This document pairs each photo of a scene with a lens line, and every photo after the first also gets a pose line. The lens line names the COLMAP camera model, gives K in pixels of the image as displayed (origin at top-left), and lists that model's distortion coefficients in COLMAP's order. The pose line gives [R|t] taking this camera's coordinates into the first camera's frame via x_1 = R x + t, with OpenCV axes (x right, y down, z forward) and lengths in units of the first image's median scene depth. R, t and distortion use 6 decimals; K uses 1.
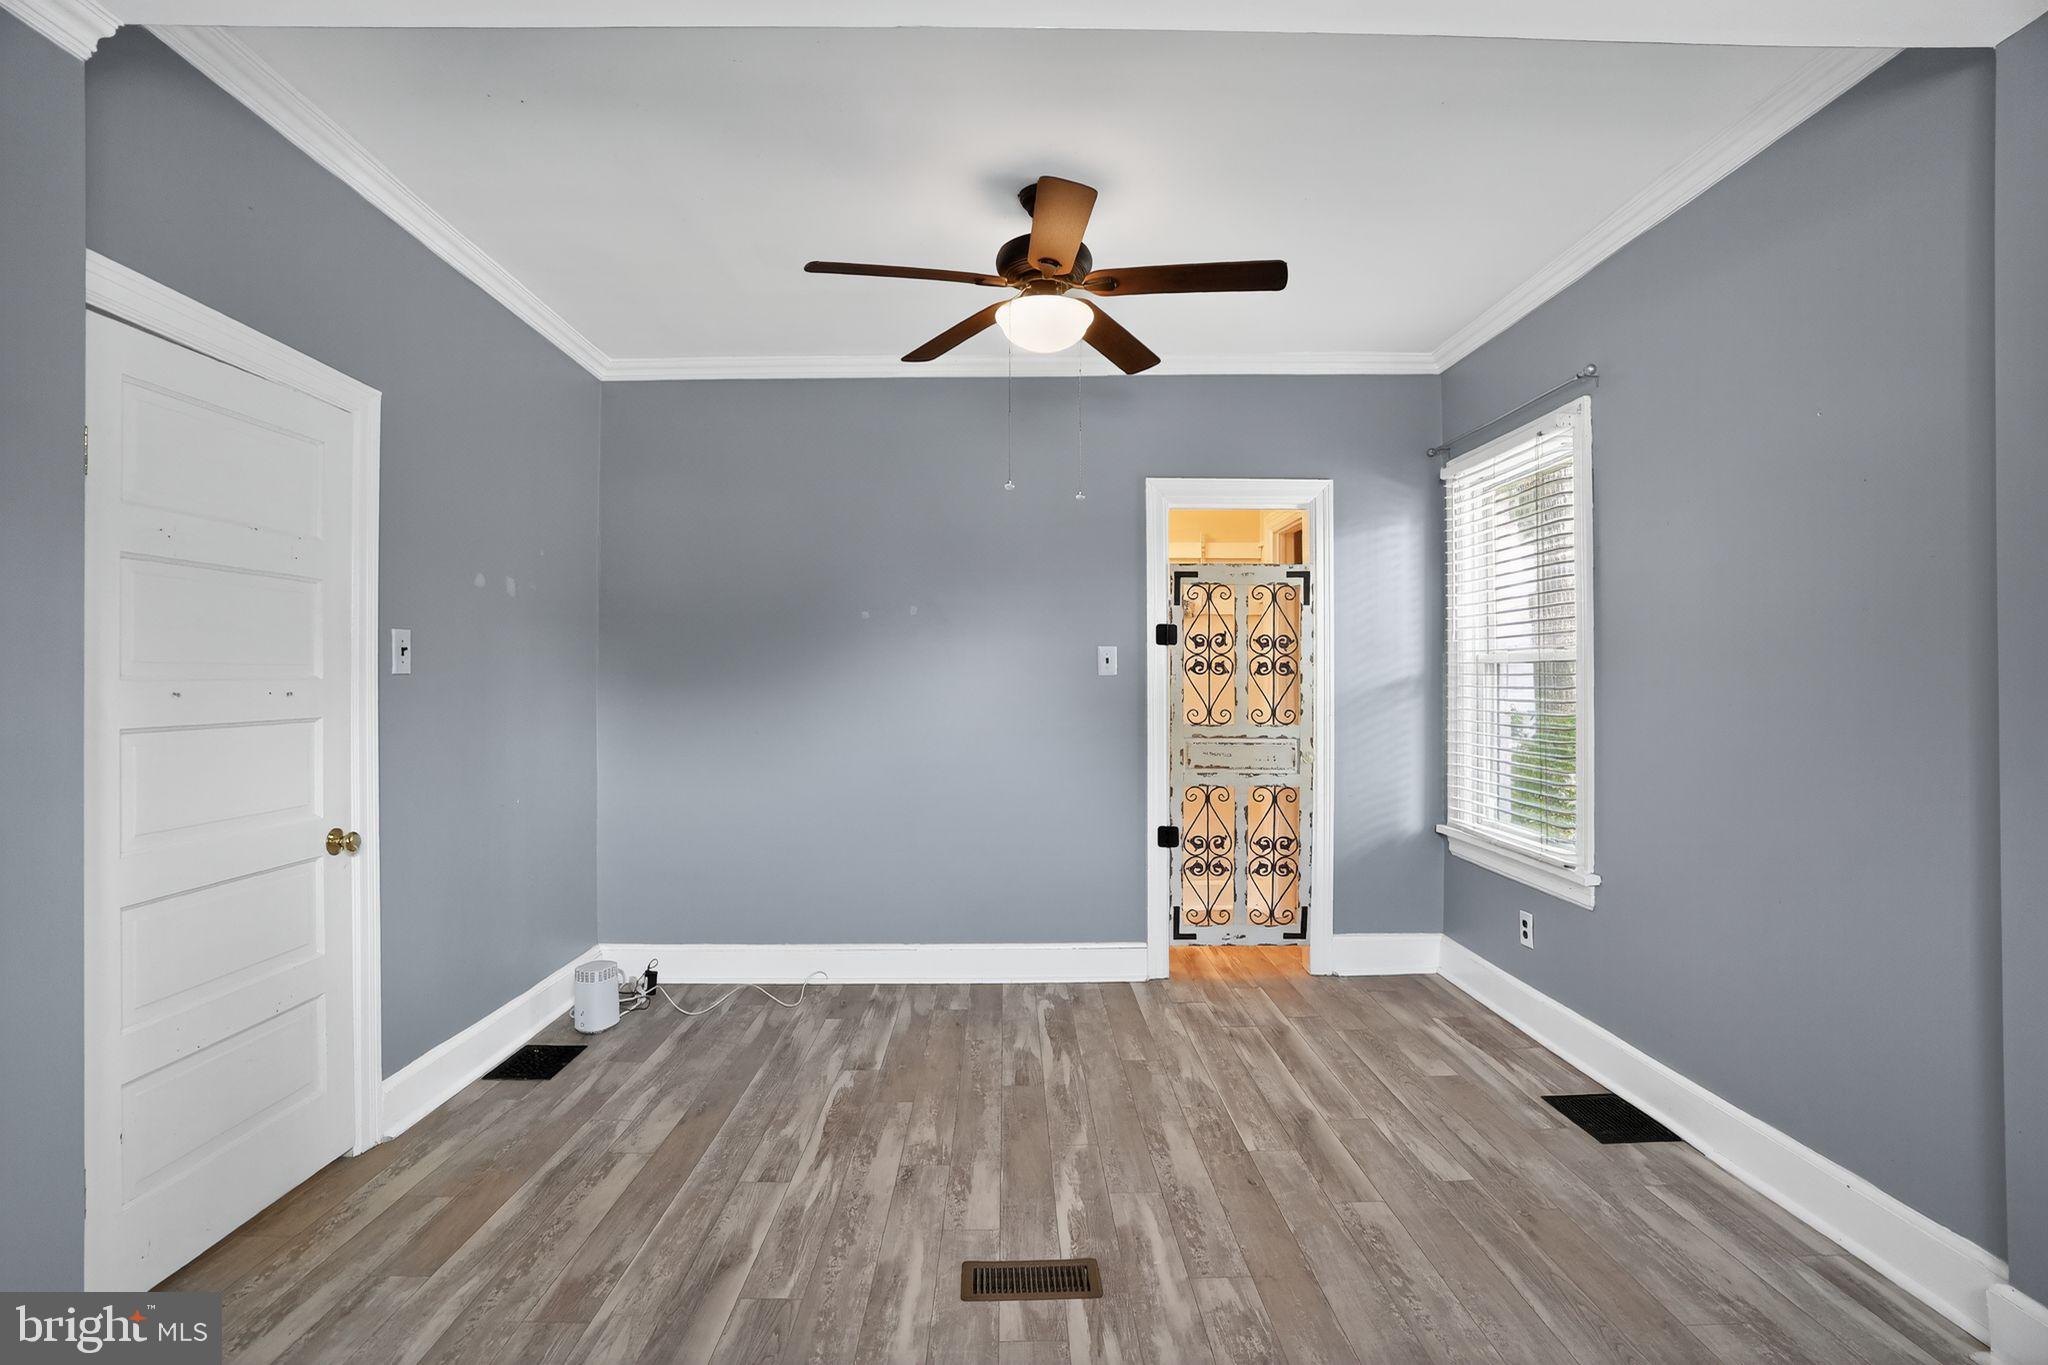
lens RADIAL K [[949.8, 0, 1021.4], [0, 949.8, 671.0], [0, 0, 1]] dist [-0.075291, 0.029464]
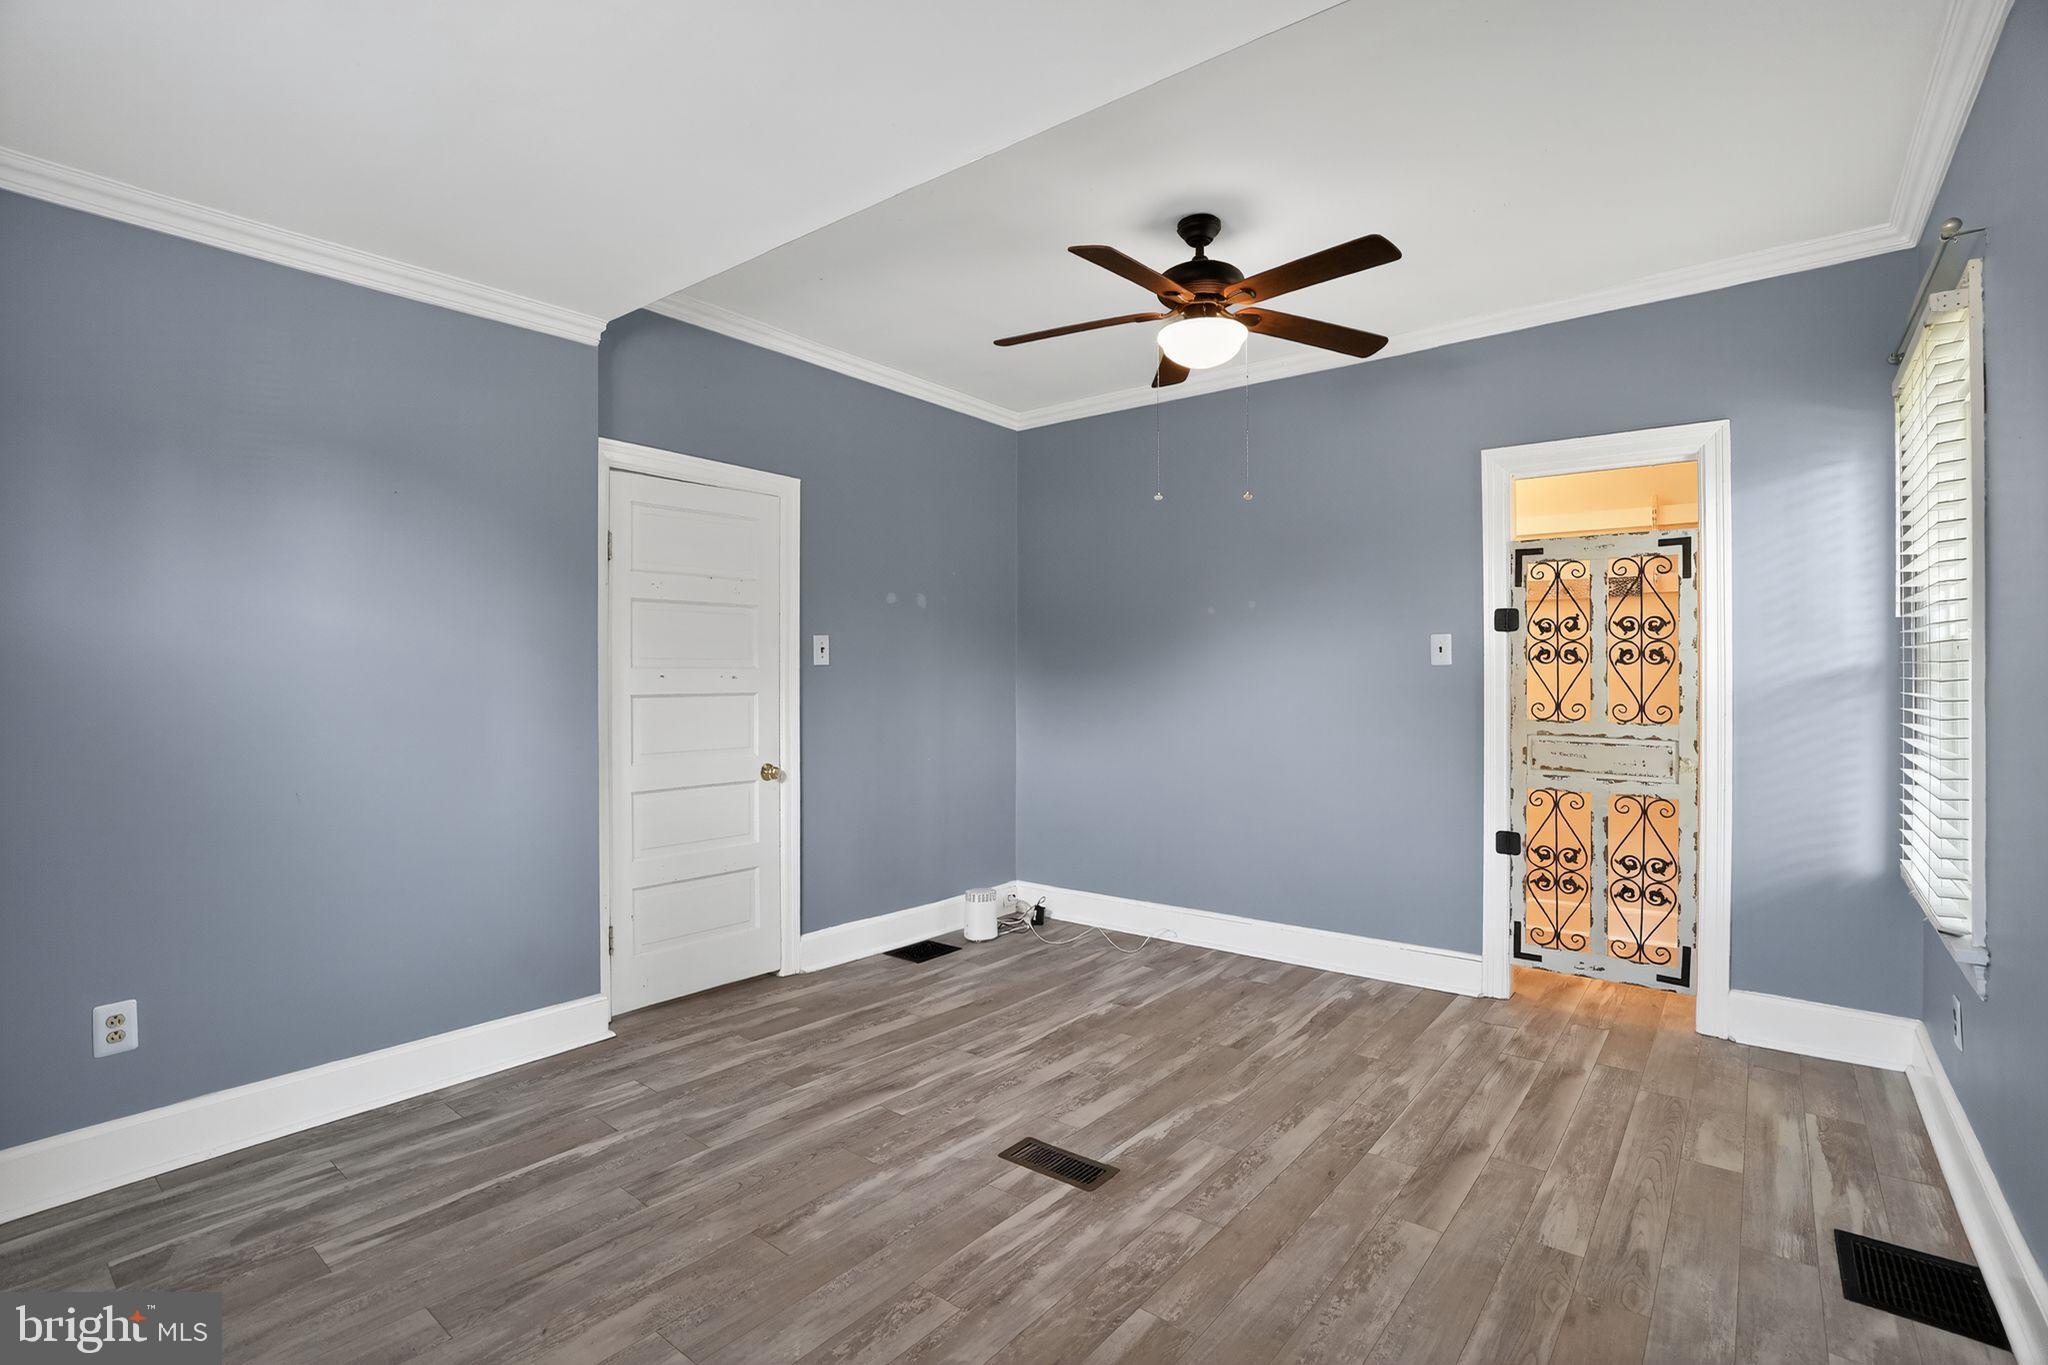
lens RADIAL K [[956.8, 0, 1018.4], [0, 956.8, 667.4], [0, 0, 1]] dist [-0.075964, 0.028955]
pose [[0.771351, -0.002395, -0.636405, 0.478253], [0.004029, 0.999991, 0.001120, 0.005437], [0.636397, -0.003428, 0.771354, 0.014055]]
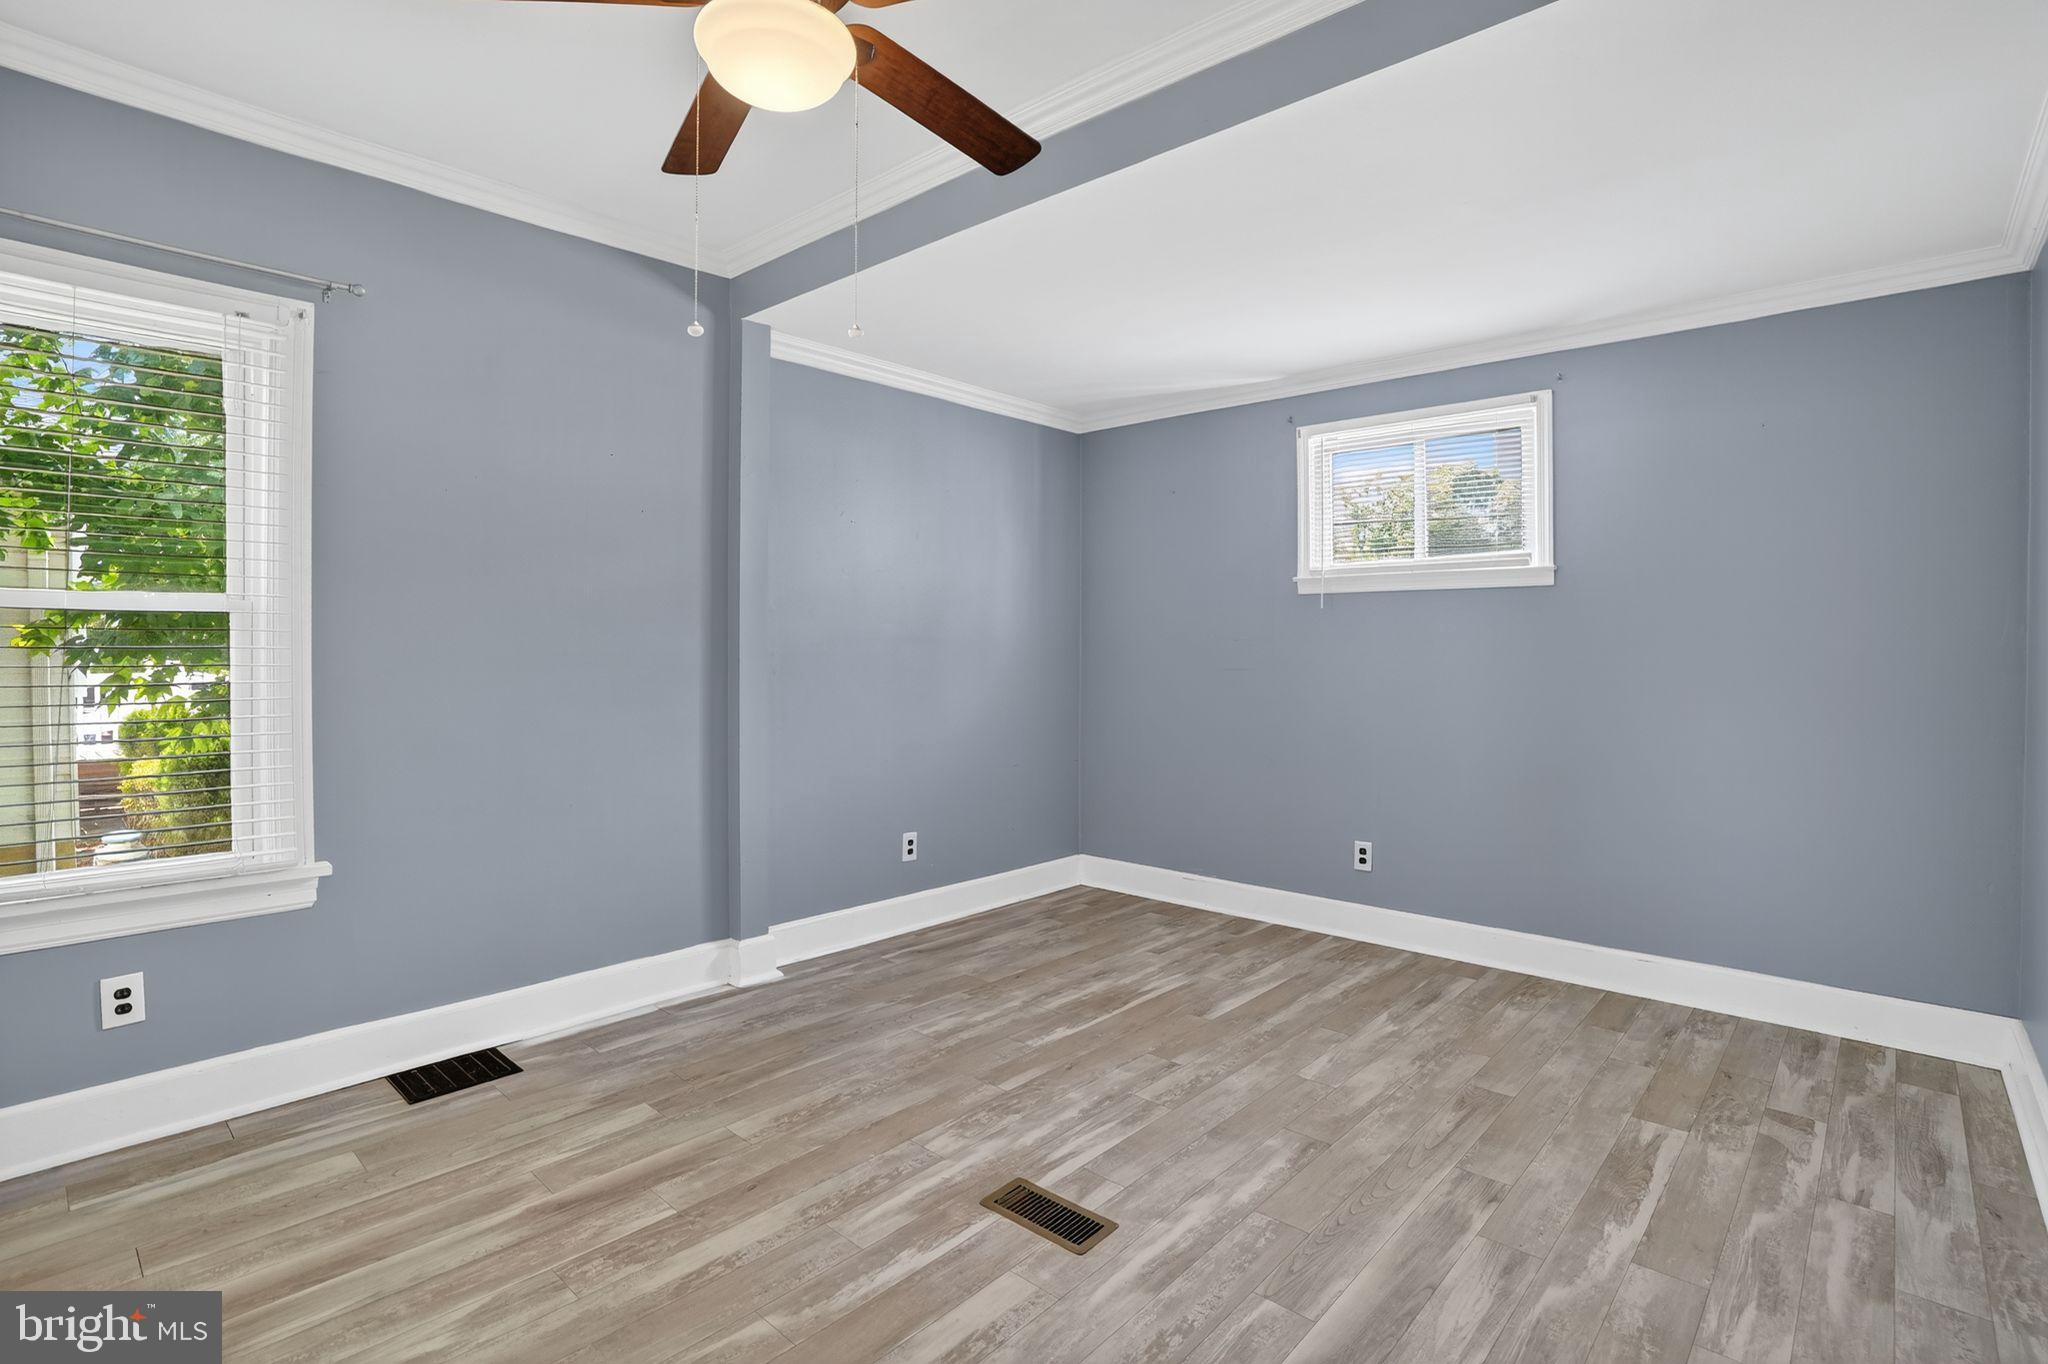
lens RADIAL K [[992.4, 0, 1012.7], [0, 992.4, 656.0], [0, 0, 1]] dist [-0.072743, 0.026395]
pose [[-0.722073, -0.010580, 0.691736, -0.451129], [-0.009564, 0.999940, 0.005310, 0.015901], [-0.691751, -0.002782, -0.722131, 1.154521]]
